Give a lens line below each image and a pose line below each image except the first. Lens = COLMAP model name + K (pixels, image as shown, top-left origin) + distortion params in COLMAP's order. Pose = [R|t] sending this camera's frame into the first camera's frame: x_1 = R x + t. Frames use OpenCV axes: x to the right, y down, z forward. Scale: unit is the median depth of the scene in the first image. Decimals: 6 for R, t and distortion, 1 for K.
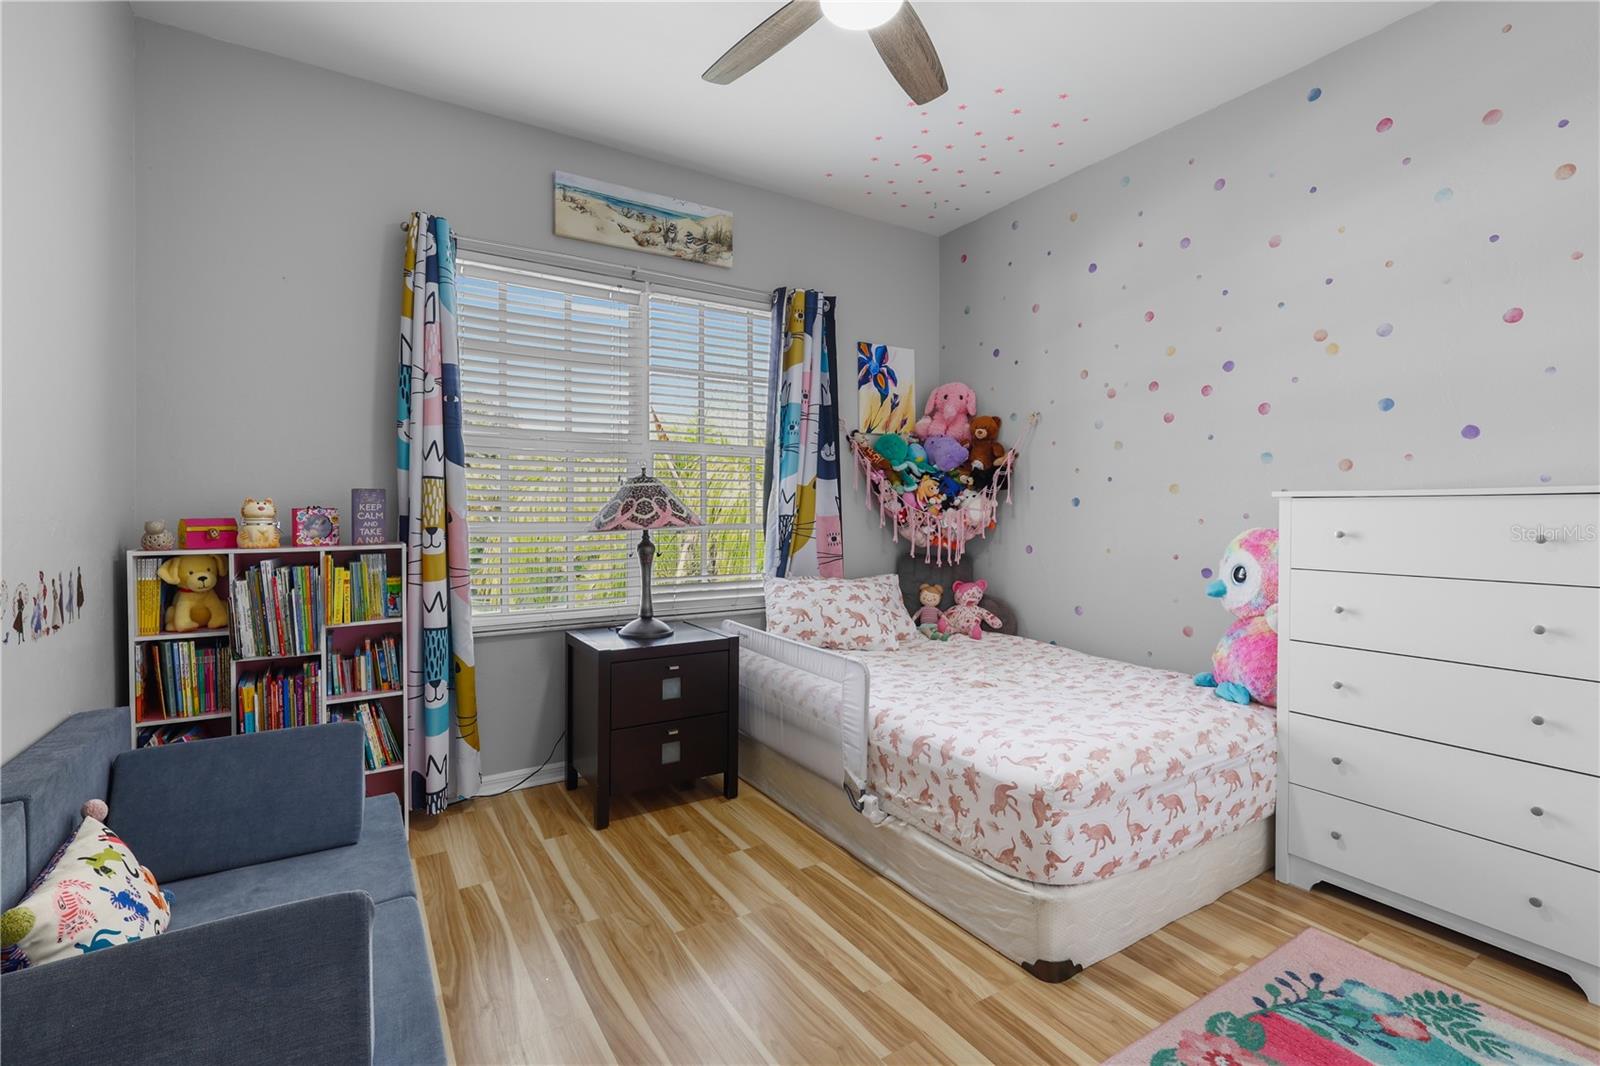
lens RADIAL K [[727.5, 0, 796.6], [0, 727.5, 516.5], [0, 0, 1]] dist [0.001101, 0.000155]
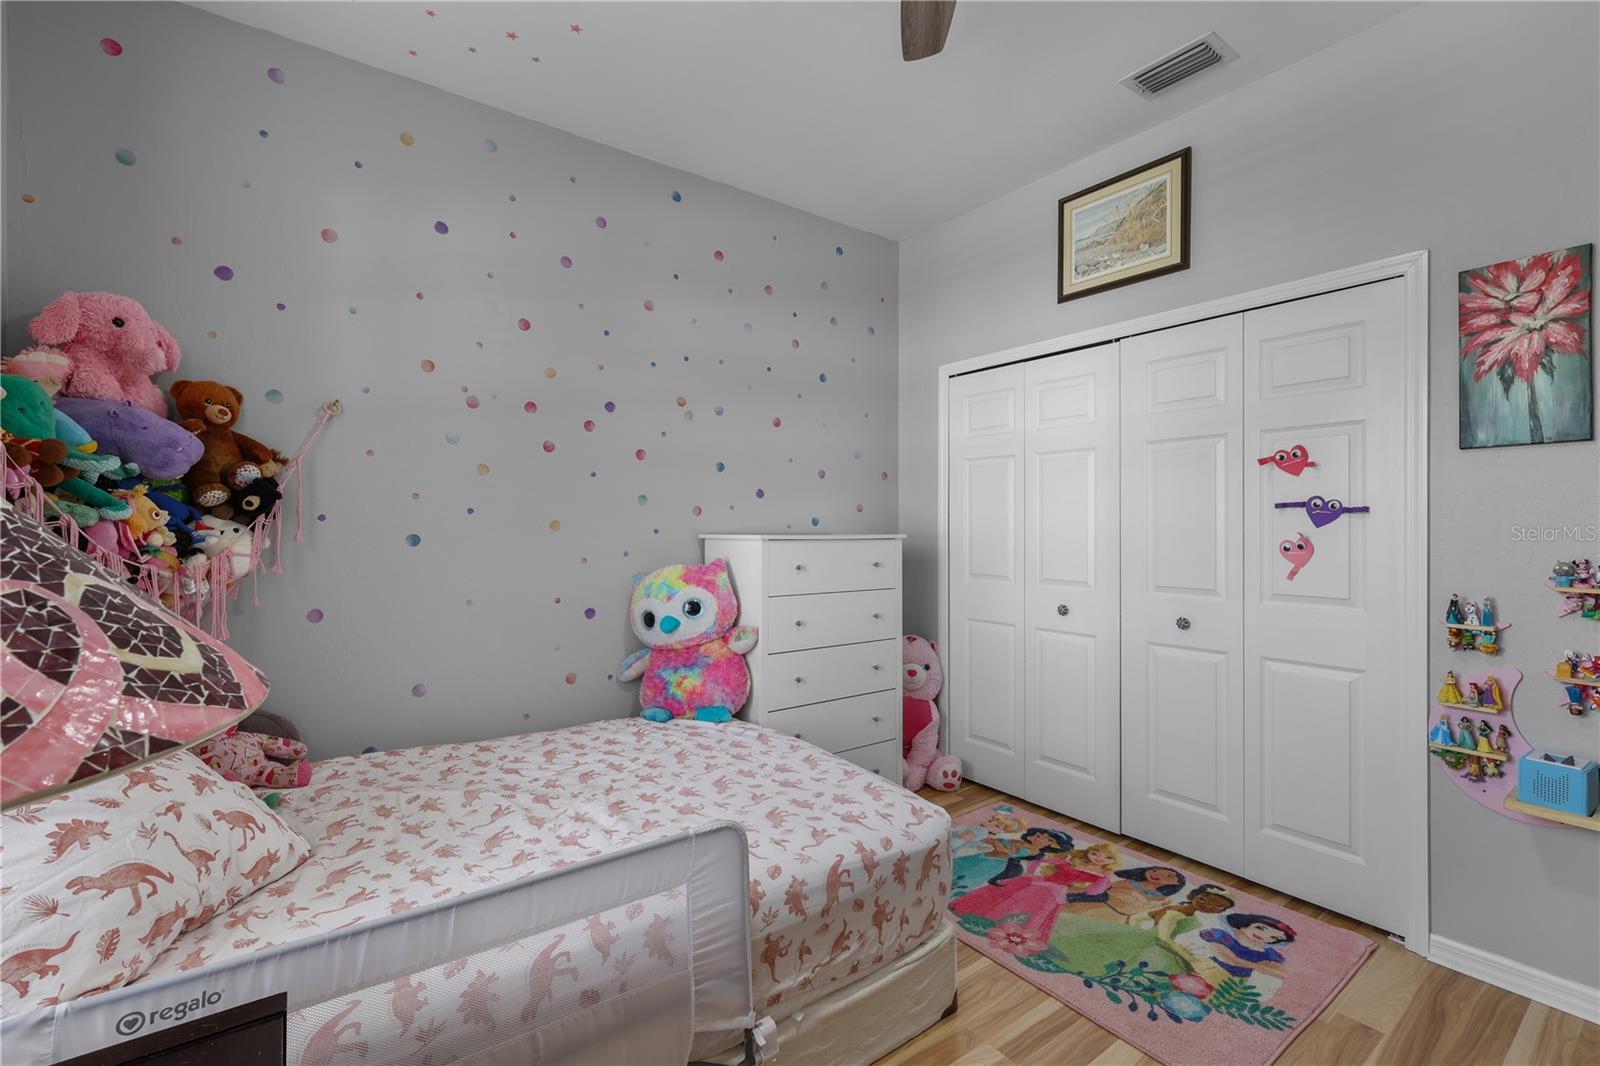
lens RADIAL K [[708.3, 0, 801.3], [0, 708.3, 526.5], [0, 0, 1]] dist [0.003180, 0.000263]
pose [[-0.086601, 0.001173, 0.996242, -0.446867], [0.004990, 0.999987, -0.000744, -0.039909], [-0.996231, 0.004907, -0.086606, 0.882320]]
